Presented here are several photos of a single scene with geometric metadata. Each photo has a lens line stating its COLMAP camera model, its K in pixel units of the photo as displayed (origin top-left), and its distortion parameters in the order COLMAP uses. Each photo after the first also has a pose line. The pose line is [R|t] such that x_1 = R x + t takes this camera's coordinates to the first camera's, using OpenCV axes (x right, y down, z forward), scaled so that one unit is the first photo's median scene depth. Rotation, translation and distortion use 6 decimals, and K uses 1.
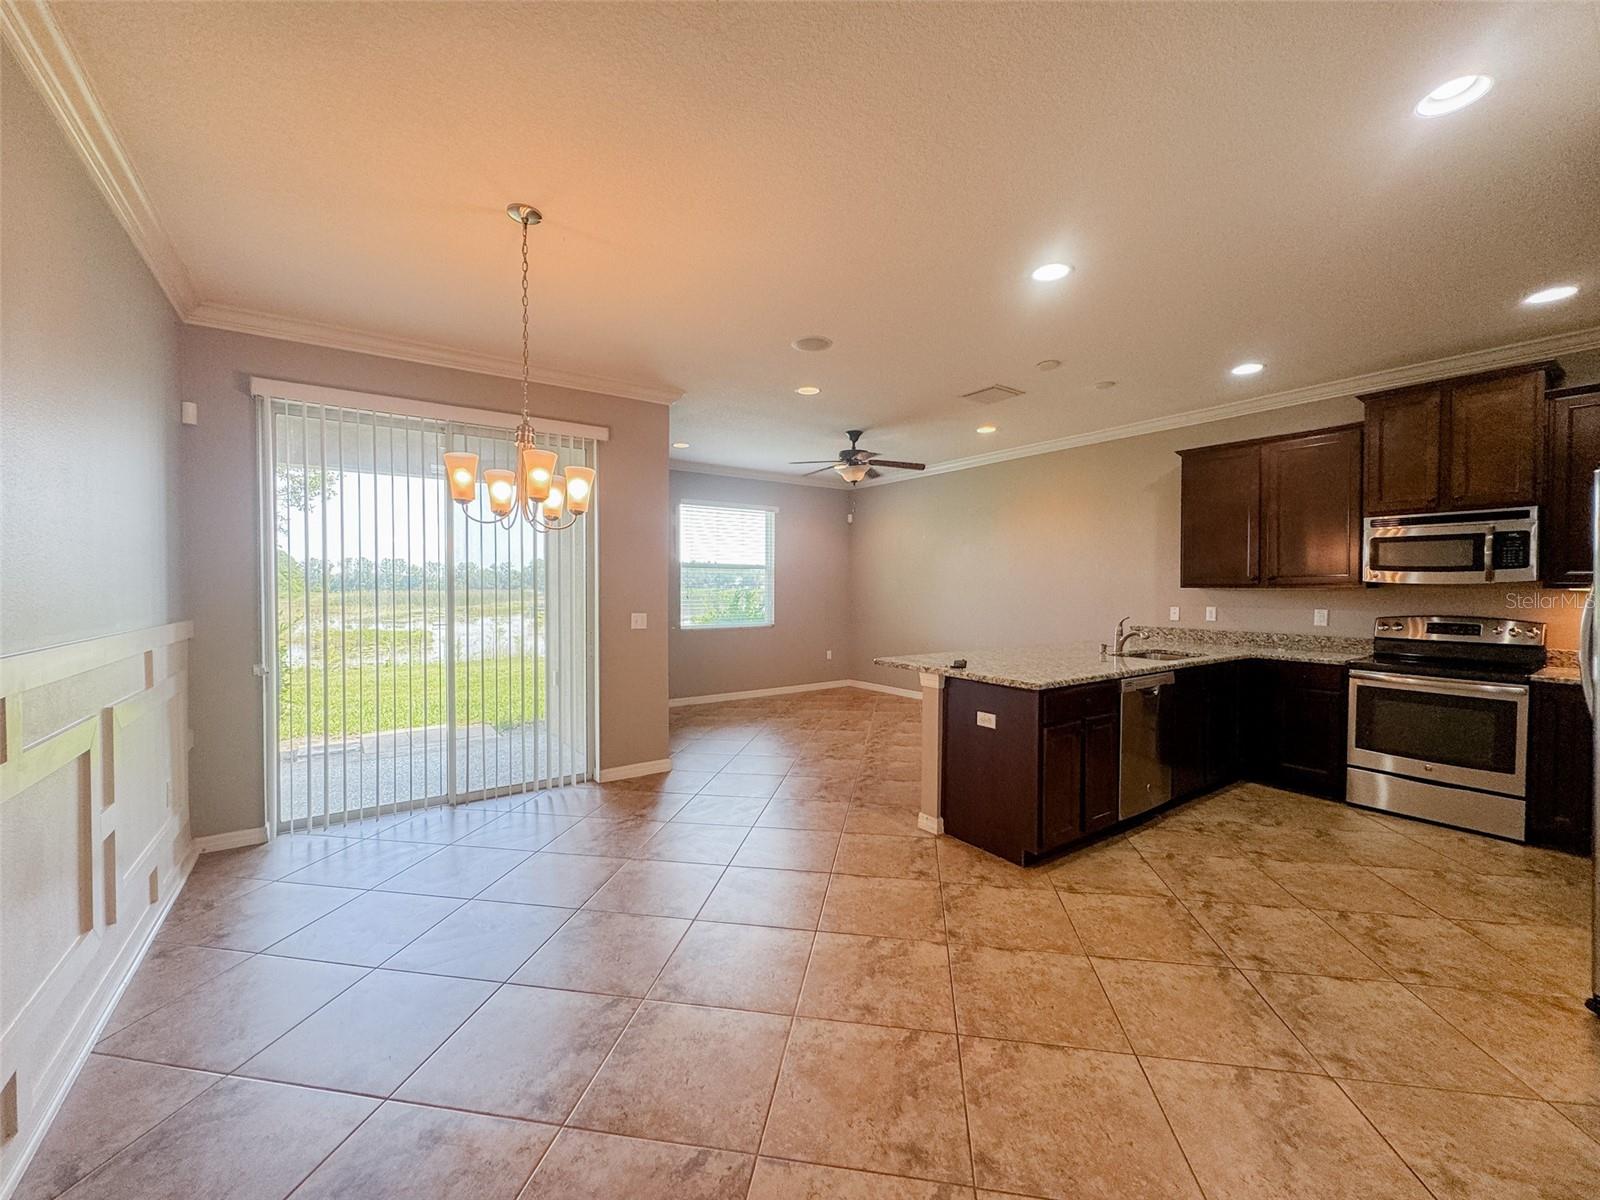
lens RADIAL K [[642.1, 0, 802.3], [0, 642.1, 597.9], [0, 0, 1]] dist [-0.001605, 0.000138]
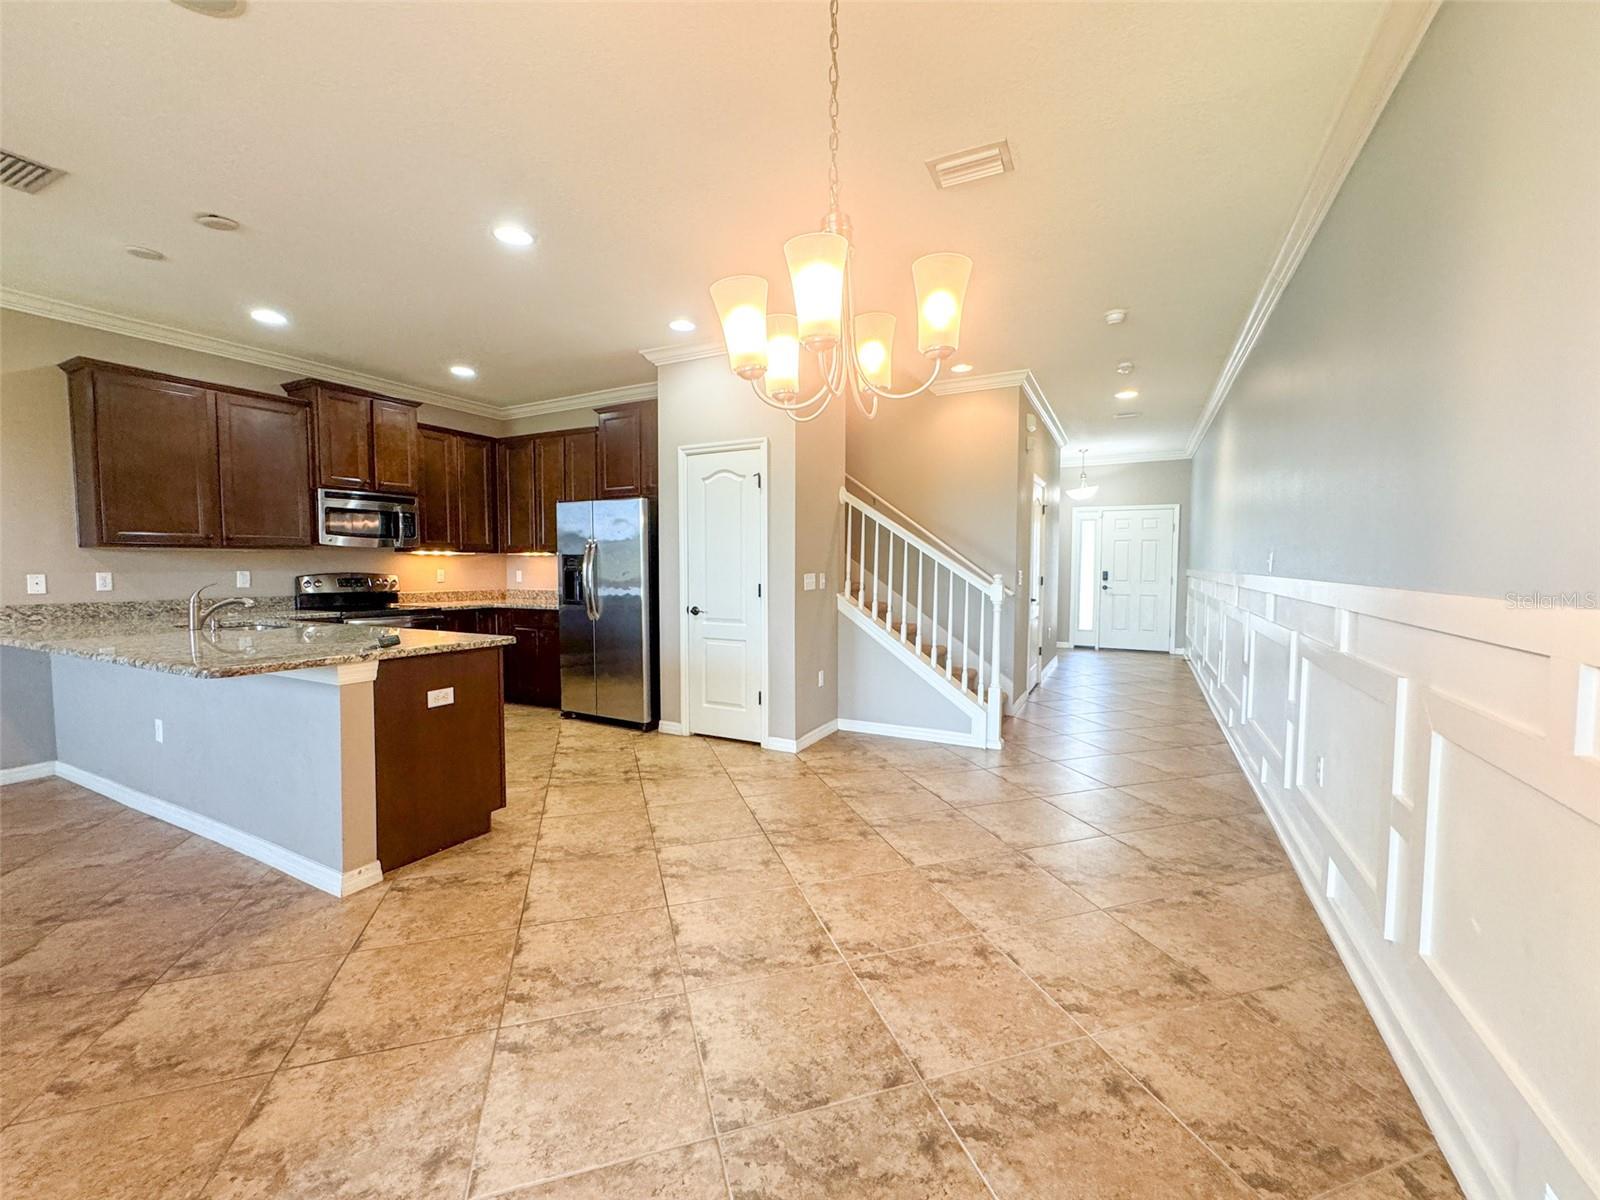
lens RADIAL K [[642.1, 0, 802.3], [0, 642.1, 597.9], [0, 0, 1]] dist [-0.001605, 0.000138]
pose [[-0.457280, -0.050433, 0.887891, -0.591386], [0.014386, 0.997841, 0.064088, 0.009812], [-0.889206, 0.042079, -0.455567, 0.833434]]
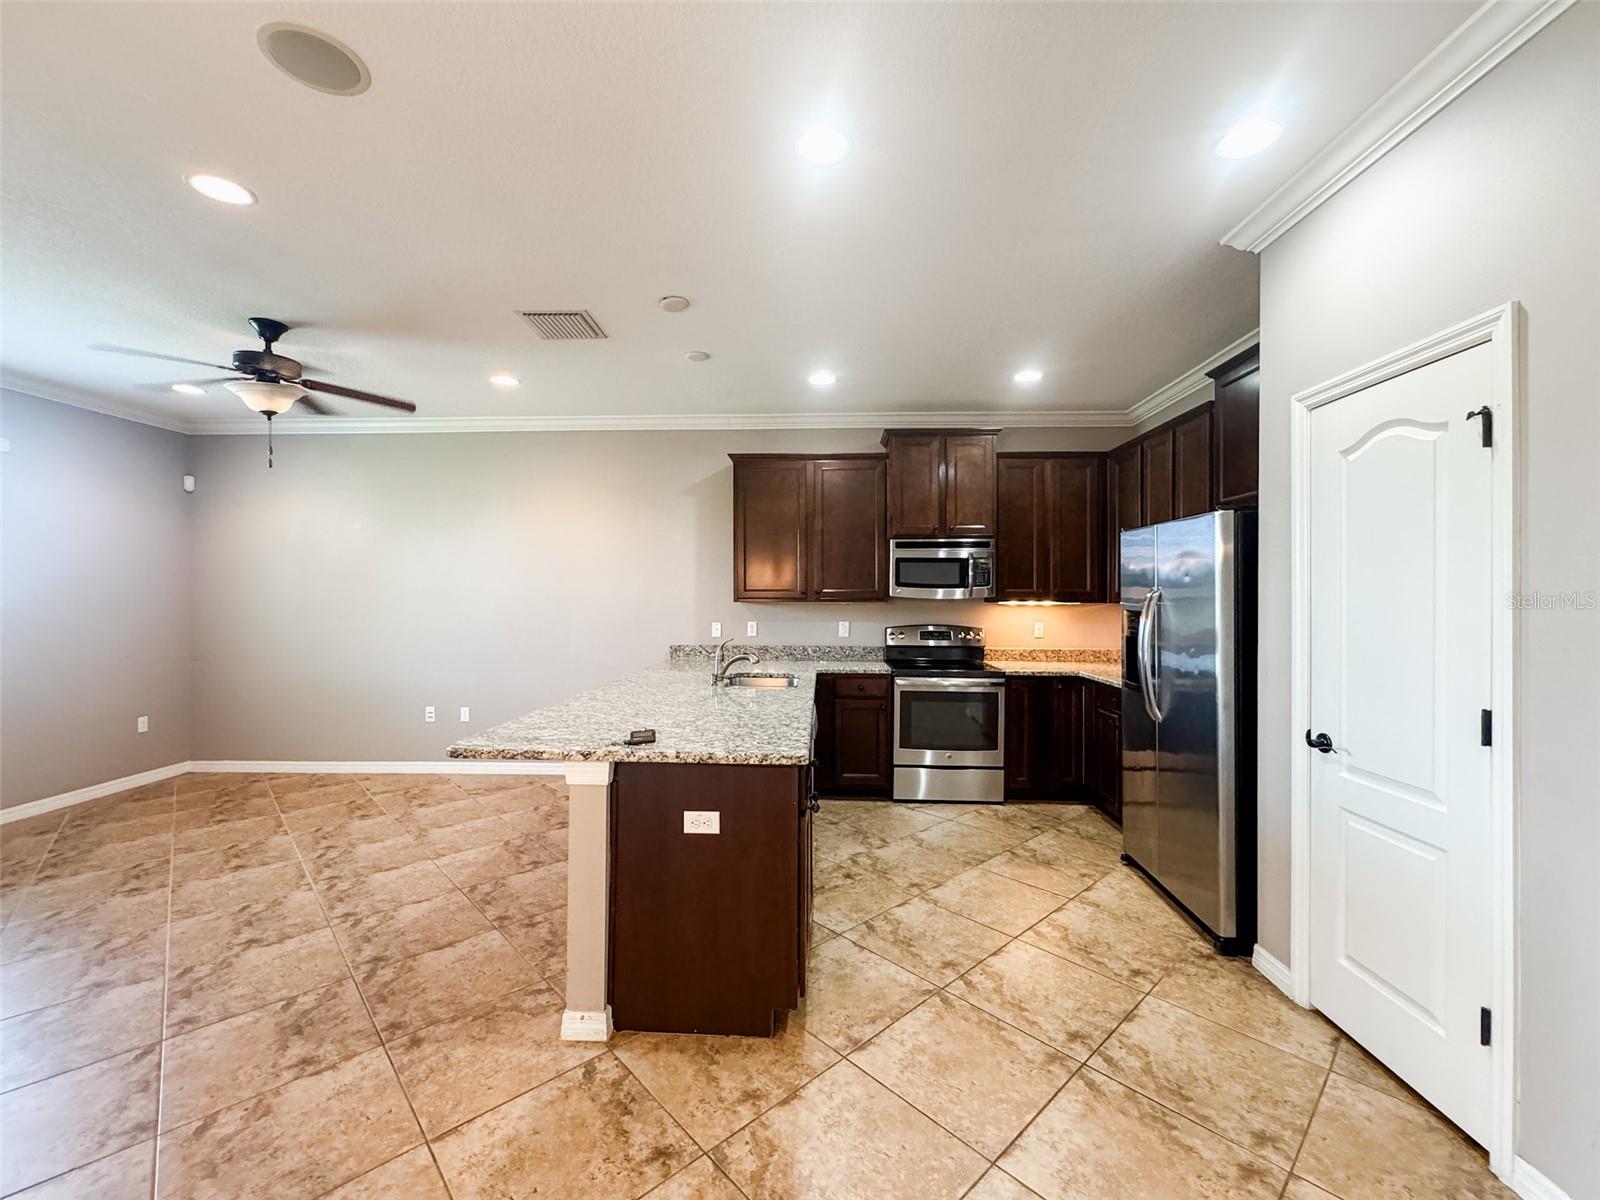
lens RADIAL K [[659.4, 0, 802.2], [0, 659.4, 598.1], [0, 0, 1]] dist [-0.001562, -0.000289]
pose [[0.610396, -0.003174, 0.792090, -0.138339], [0.013978, 0.999879, -0.006765, -0.018643], [-0.791973, 0.015201, 0.610367, 0.462388]]
